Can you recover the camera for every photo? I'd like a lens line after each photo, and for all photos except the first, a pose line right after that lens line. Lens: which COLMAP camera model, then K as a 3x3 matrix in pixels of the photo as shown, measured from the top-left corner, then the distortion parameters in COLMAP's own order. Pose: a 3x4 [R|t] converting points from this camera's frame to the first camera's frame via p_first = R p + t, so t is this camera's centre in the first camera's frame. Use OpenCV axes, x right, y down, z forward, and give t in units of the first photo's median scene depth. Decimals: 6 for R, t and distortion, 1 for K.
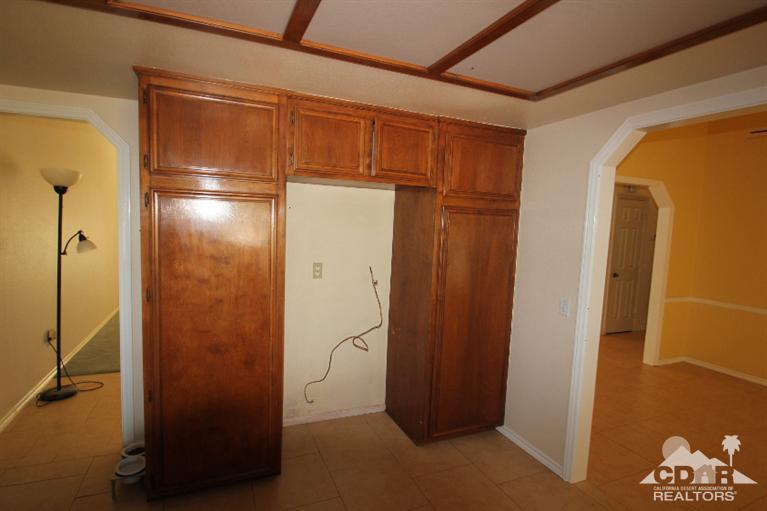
lens RADIAL K [[386.9, 0, 382.6], [0, 386.9, 256.1], [0, 0, 1]] dist [0.004037, -0.000238]
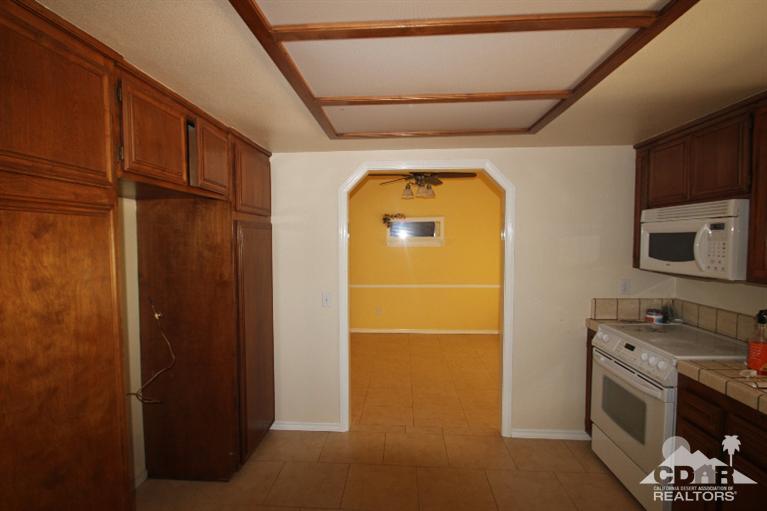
lens RADIAL K [[386.9, 0, 385.2], [0, 386.9, 257.0], [0, 0, 1]] dist [0.004037, -0.000238]
pose [[0.439748, -0.083441, 0.894237, -0.630027], [0.097392, 0.994234, 0.044878, -0.051952], [-0.892825, 0.067357, 0.445339, 0.274639]]
